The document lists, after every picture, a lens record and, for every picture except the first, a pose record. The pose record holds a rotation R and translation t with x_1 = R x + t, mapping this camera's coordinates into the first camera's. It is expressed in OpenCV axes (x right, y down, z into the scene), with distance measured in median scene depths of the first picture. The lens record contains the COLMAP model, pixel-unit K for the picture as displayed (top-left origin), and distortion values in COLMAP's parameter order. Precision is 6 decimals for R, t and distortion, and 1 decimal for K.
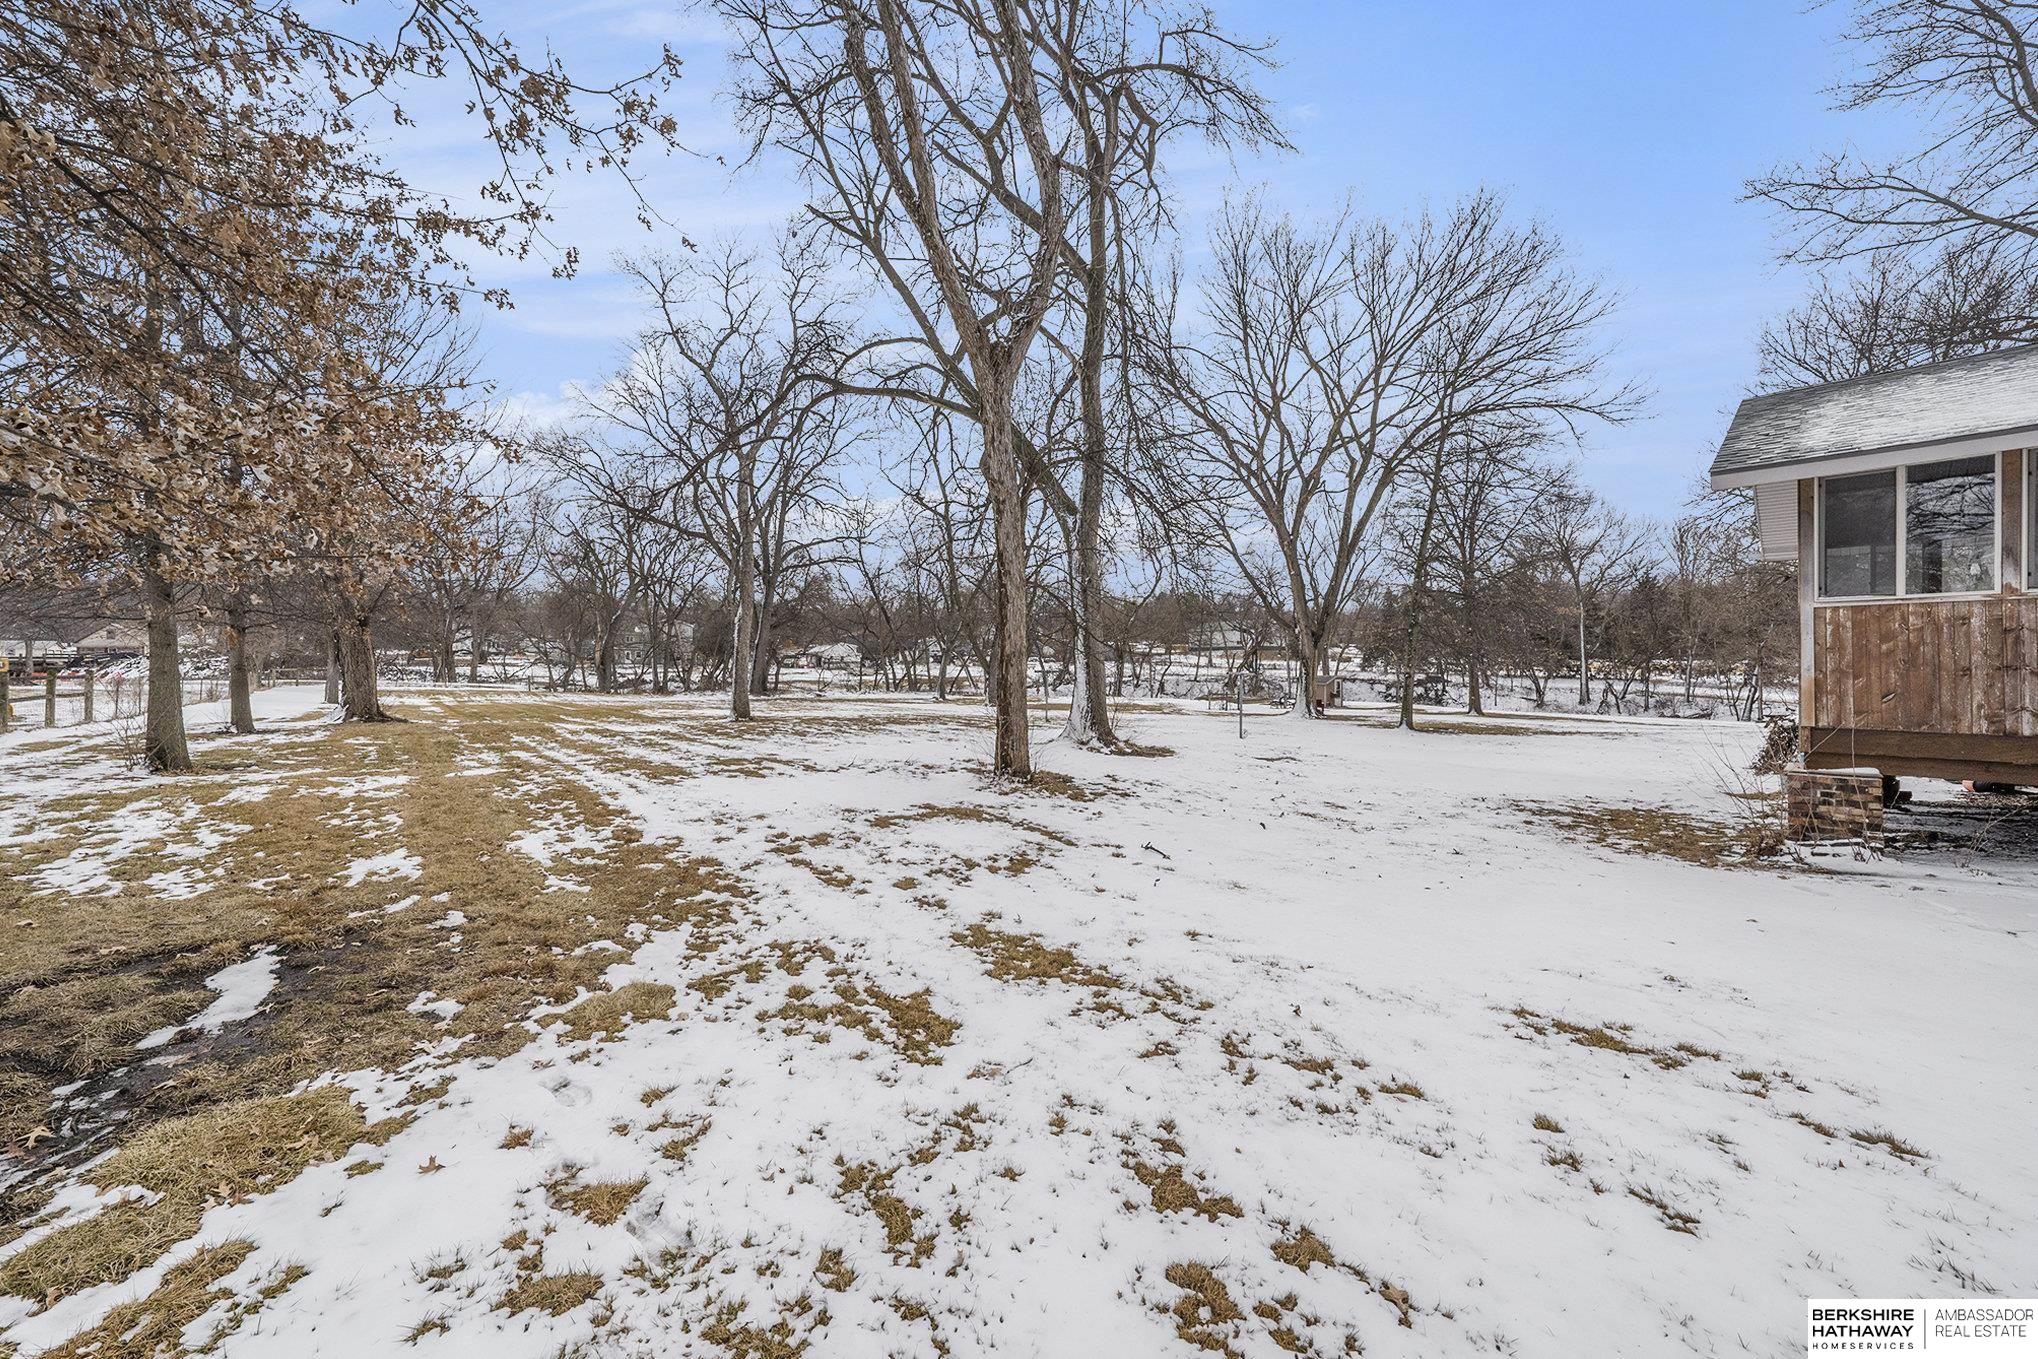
lens RADIAL K [[703.8, 0, 1019.3], [0, 703.8, 675.6], [0, 0, 1]] dist [-0.001651, -0.000079]
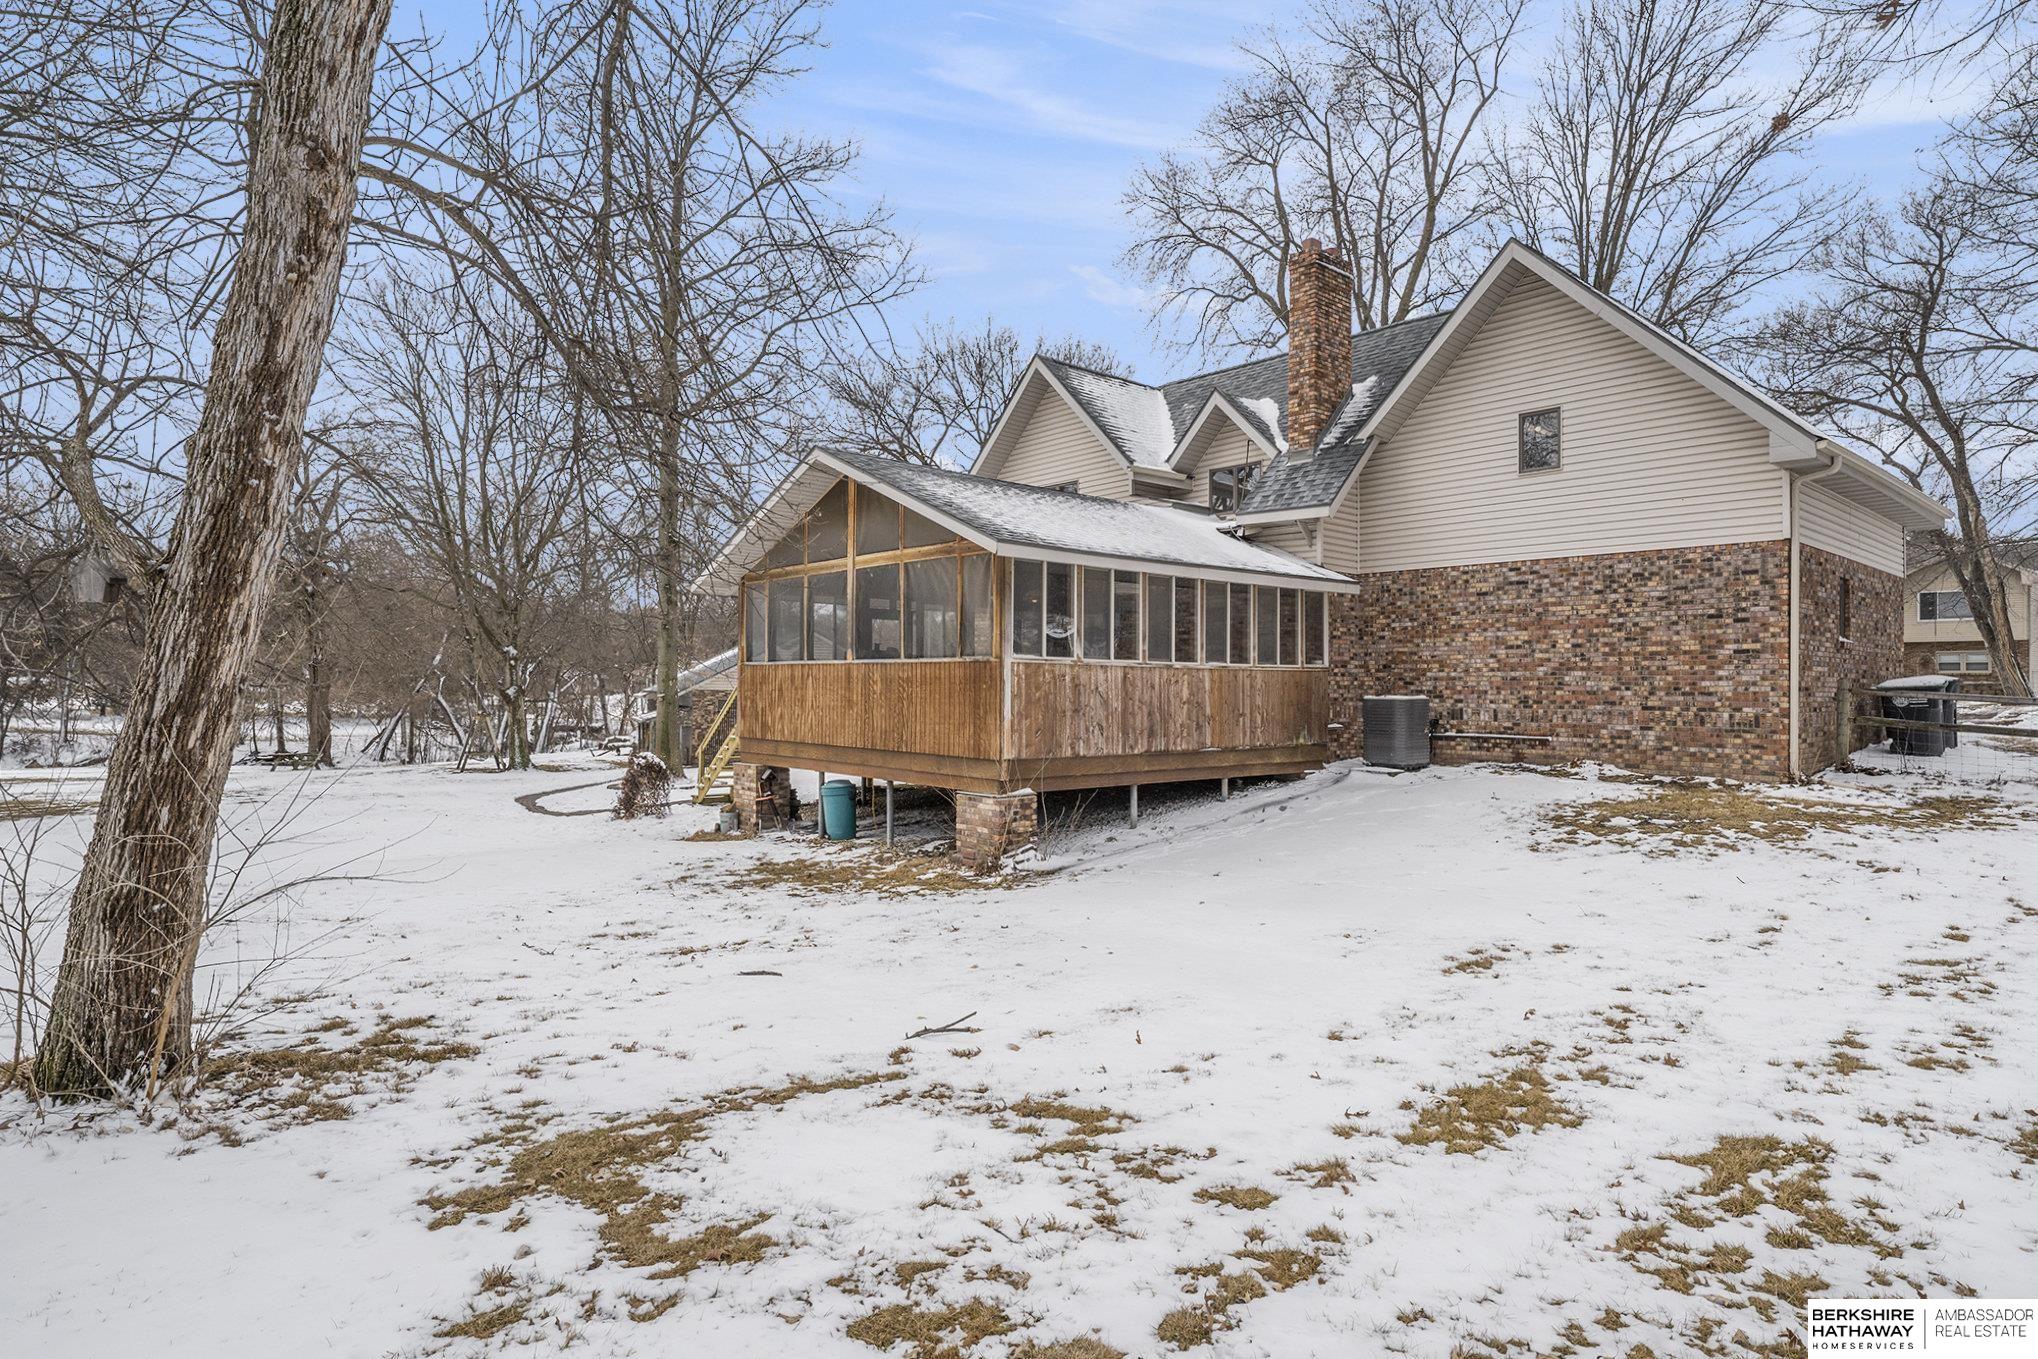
lens RADIAL K [[1114.9, 0, 1018.7], [0, 1114.9, 692.3], [0, 0, 1]] dist [0.023467, 0.003493]
pose [[-0.033220, 0.006302, 0.999428, -1.265742], [-0.003904, 0.999972, -0.006435, -0.048225], [-0.999440, -0.004115, -0.033195, 1.644330]]
